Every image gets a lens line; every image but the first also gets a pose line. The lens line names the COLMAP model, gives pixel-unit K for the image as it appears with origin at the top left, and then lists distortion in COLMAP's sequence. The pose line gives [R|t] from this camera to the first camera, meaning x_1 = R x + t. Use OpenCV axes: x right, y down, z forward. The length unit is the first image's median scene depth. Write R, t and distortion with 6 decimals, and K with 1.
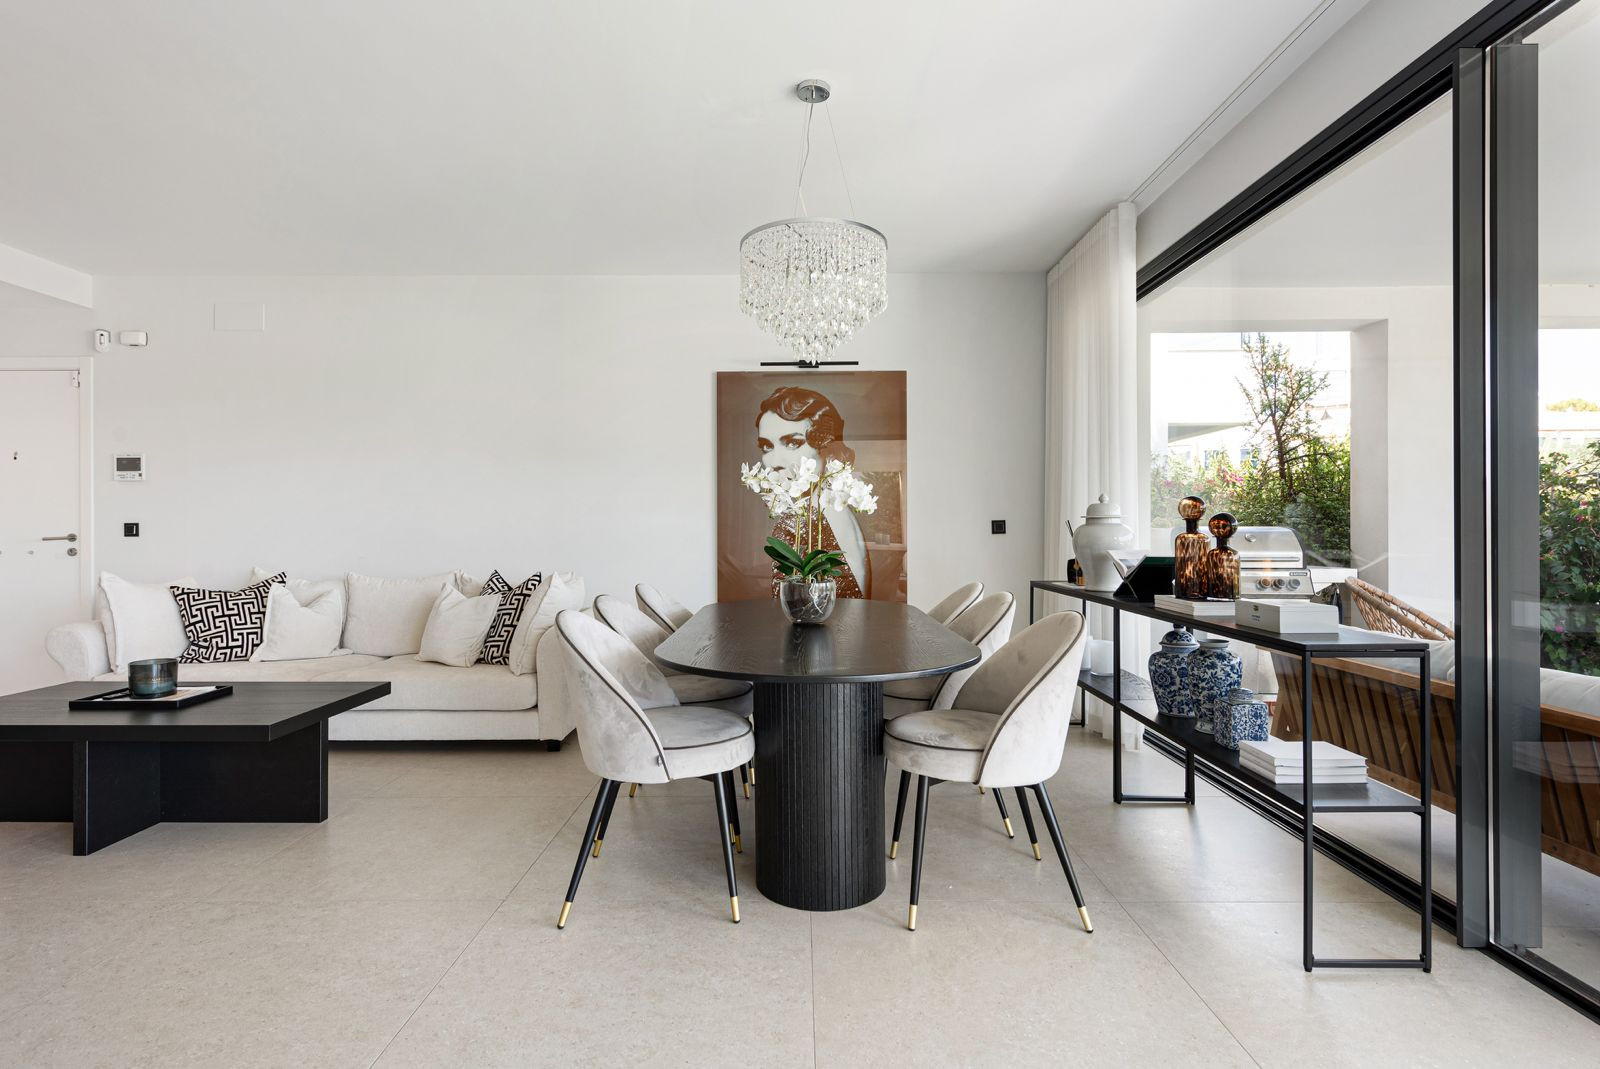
lens RADIAL K [[802.1, 0, 810.2], [0, 802.1, 528.0], [0, 0, 1]] dist [0.000168, -0.000311]
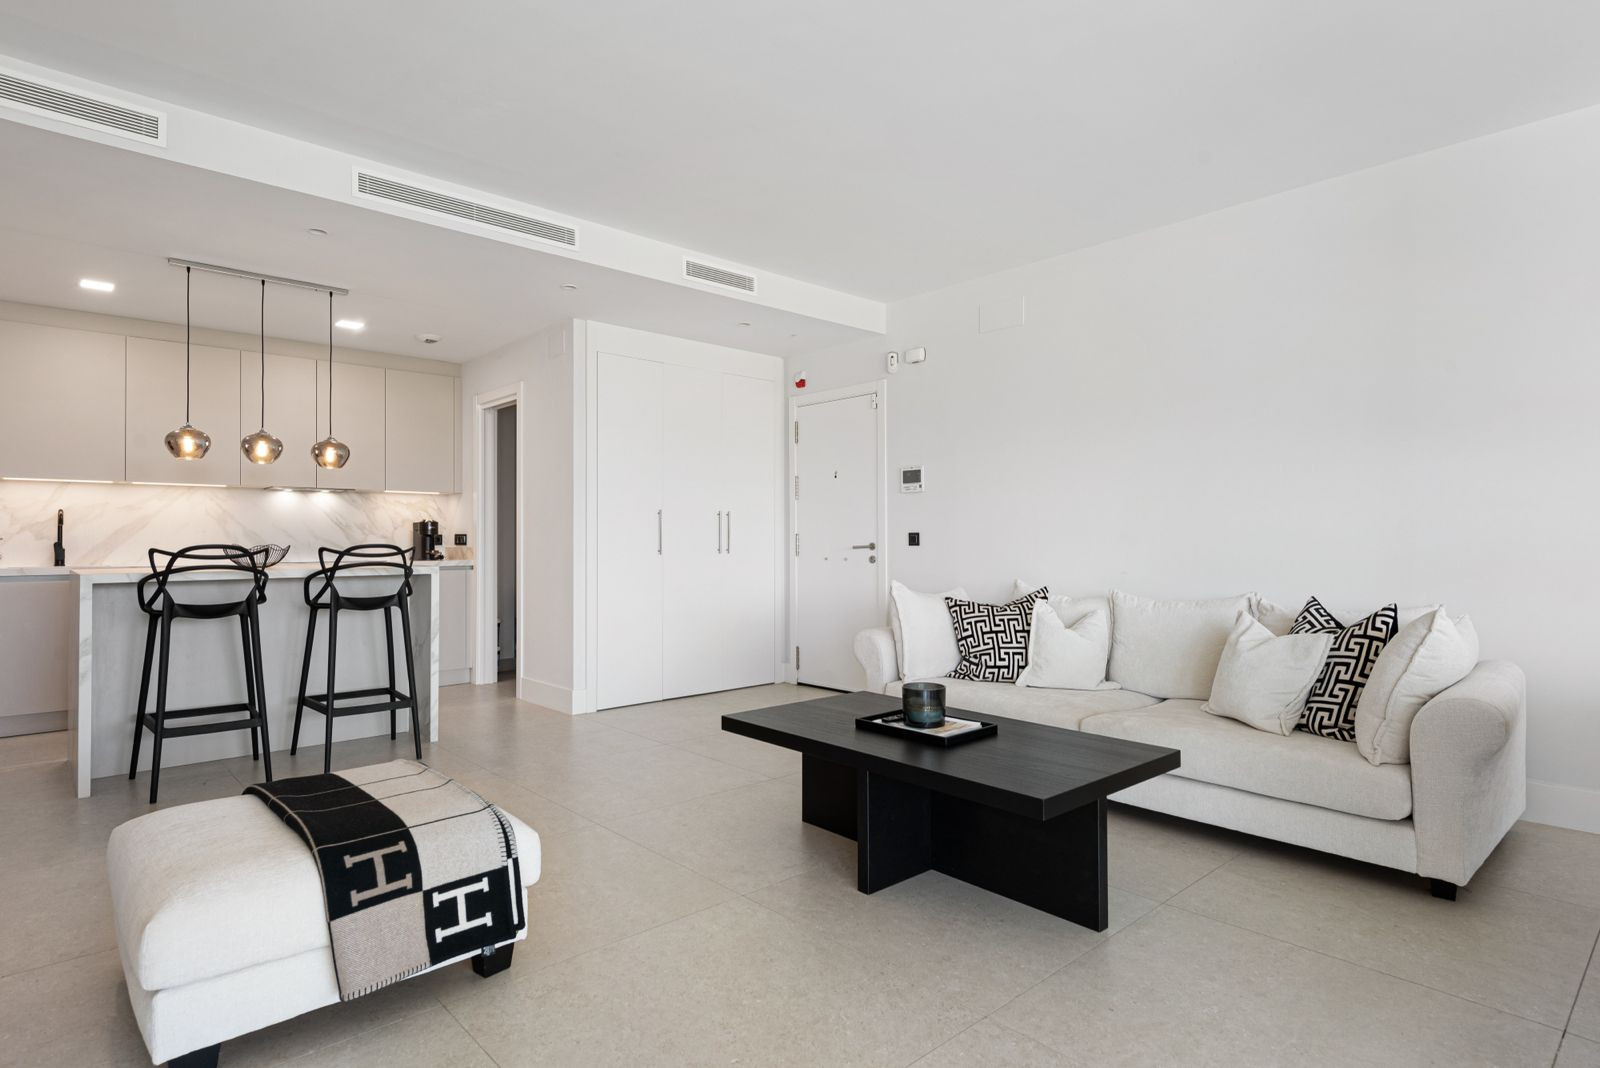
lens RADIAL K [[827.8, 0, 814.2], [0, 827.8, 534.0], [0, 0, 1]] dist [0.021827, 0.000050]
pose [[0.683463, -0.003820, -0.729975, -0.168787], [0.001881, 0.999992, -0.003471, -0.001150], [0.729983, 0.000999, 0.683465, 0.192164]]
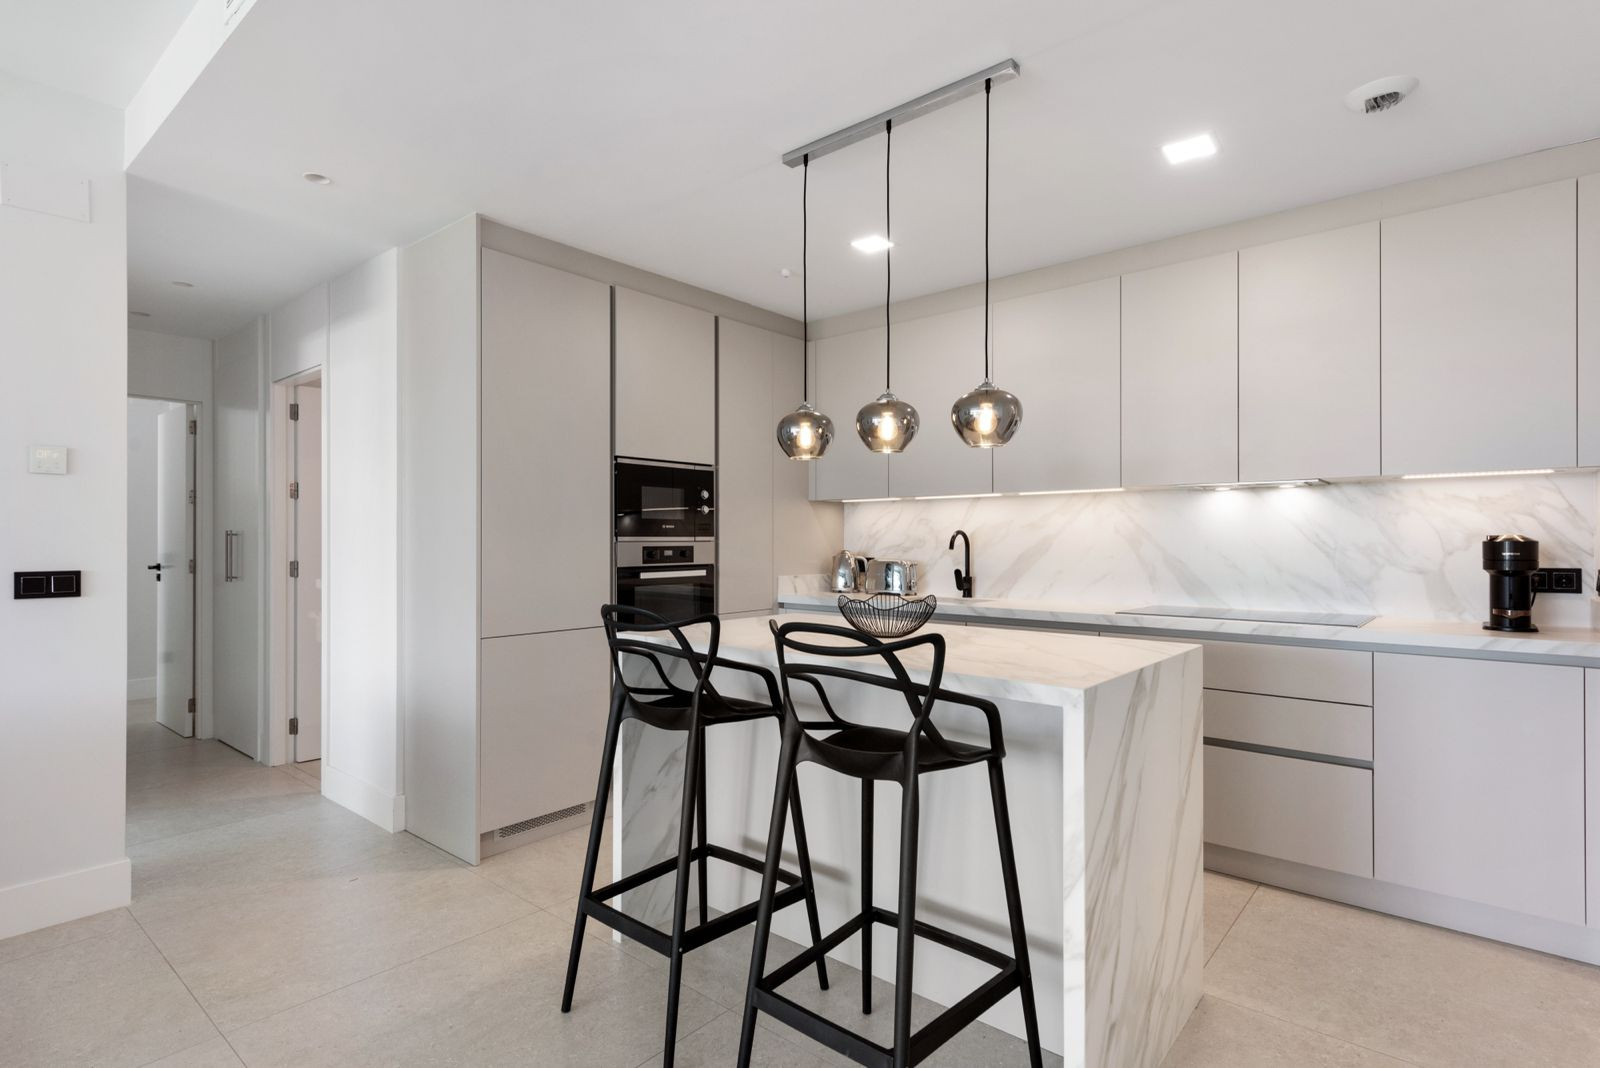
lens RADIAL K [[802.1, 0, 803.4], [0, 802.1, 535.7], [0, 0, 1]] dist [0.000168, -0.000311]
pose [[-0.668158, -0.001033, -0.744019, -0.881179], [0.003068, 0.999987, -0.004144, -0.030968], [0.744013, -0.005052, -0.668146, 0.690964]]
